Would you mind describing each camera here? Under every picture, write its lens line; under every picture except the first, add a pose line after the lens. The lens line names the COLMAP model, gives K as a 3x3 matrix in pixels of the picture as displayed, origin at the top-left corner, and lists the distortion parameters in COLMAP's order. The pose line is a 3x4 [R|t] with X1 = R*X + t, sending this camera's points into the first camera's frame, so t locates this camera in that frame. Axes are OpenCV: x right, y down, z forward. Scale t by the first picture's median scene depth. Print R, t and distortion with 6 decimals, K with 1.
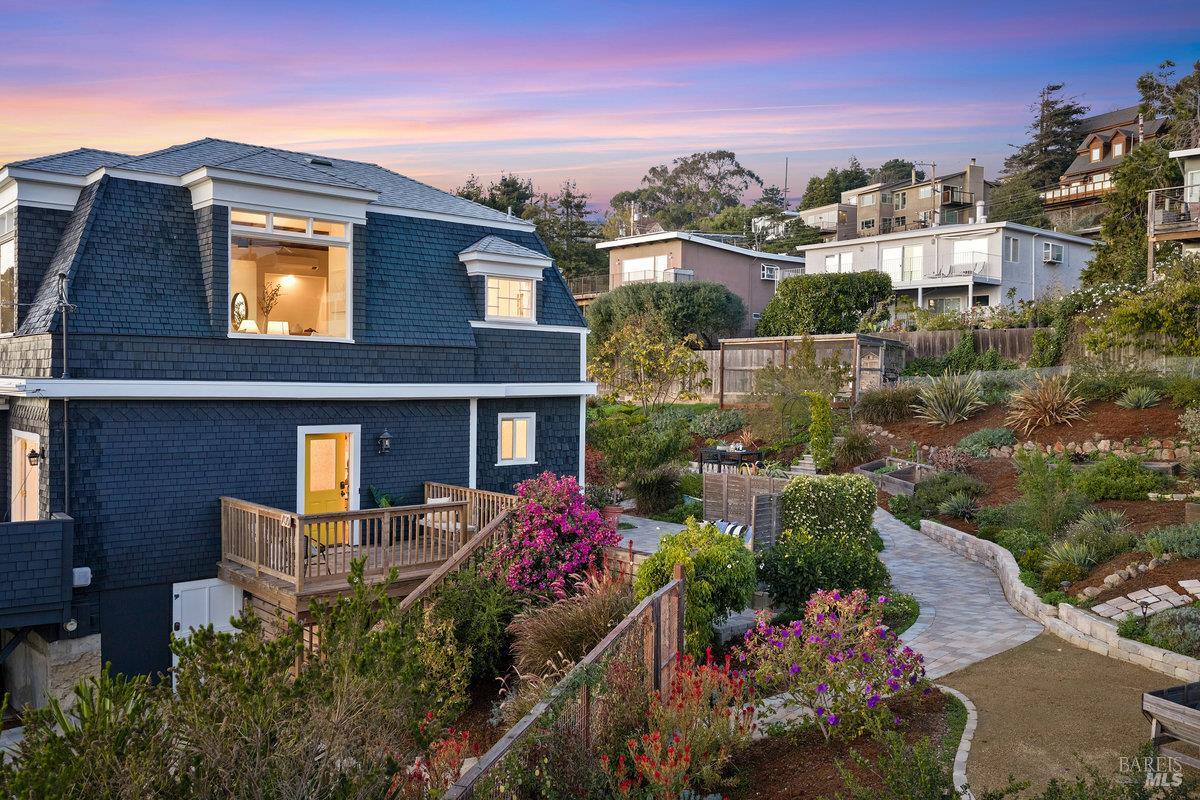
lens RADIAL K [[993.1, 0, 582.8], [0, 993.1, 401.5], [0, 0, 1]] dist [0.018316, -0.036201]
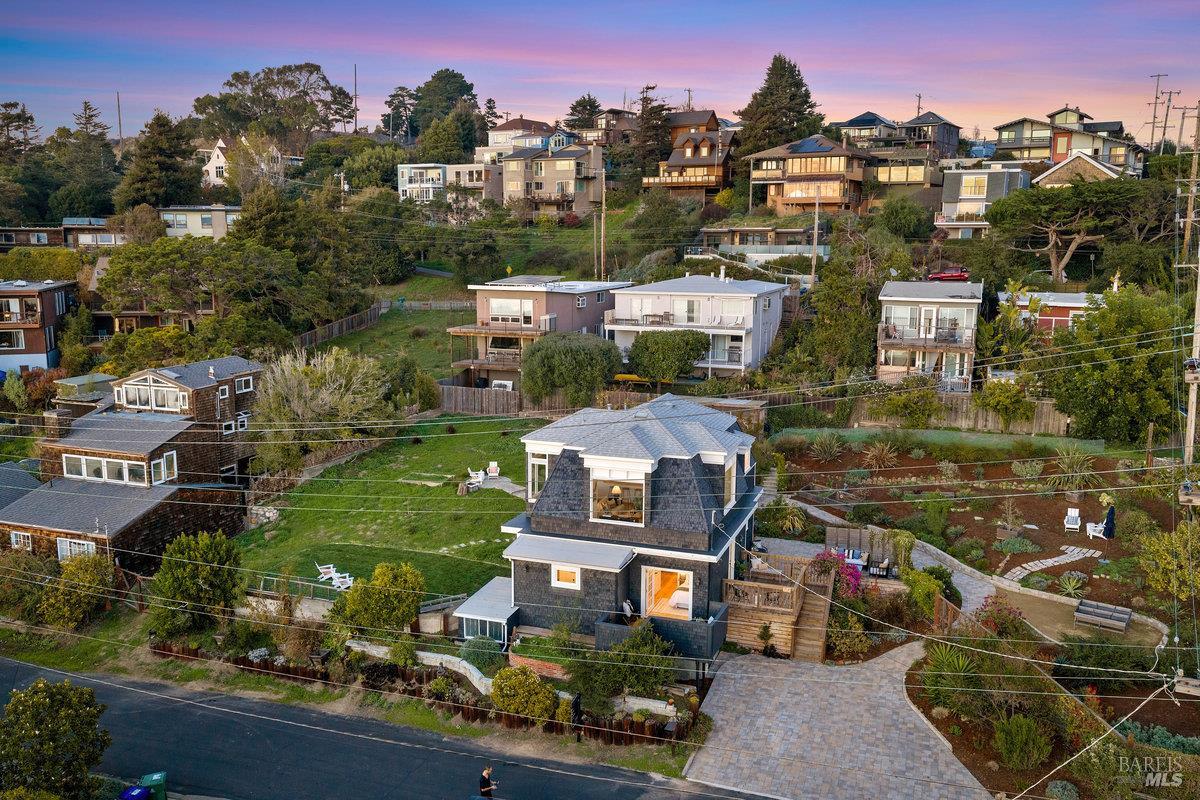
lens RADIAL K [[993.1, 0, 582.8], [0, 993.1, 401.5], [0, 0, 1]] dist [0.018316, -0.036201]
pose [[0.874938, -0.082902, 0.477086, -1.348319], [0.015055, 0.989417, 0.144318, -0.522823], [-0.484001, -0.119086, 0.866926, -0.683673]]
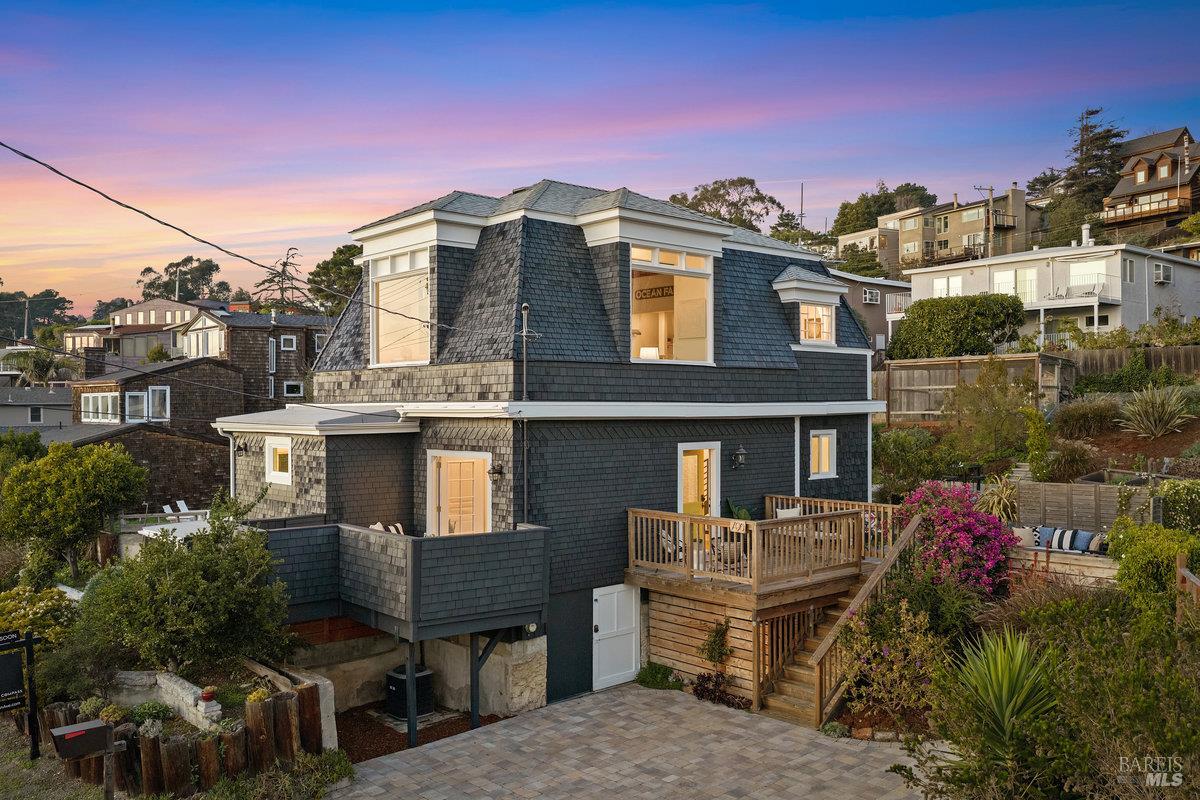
lens RADIAL K [[993.1, 0, 582.8], [0, 993.1, 401.5], [0, 0, 1]] dist [0.018316, -0.036201]
pose [[0.999871, -0.015464, 0.004234, -0.313222], [0.015572, 0.999521, -0.026760, 0.005304], [-0.003818, 0.026822, 0.999633, -0.067459]]
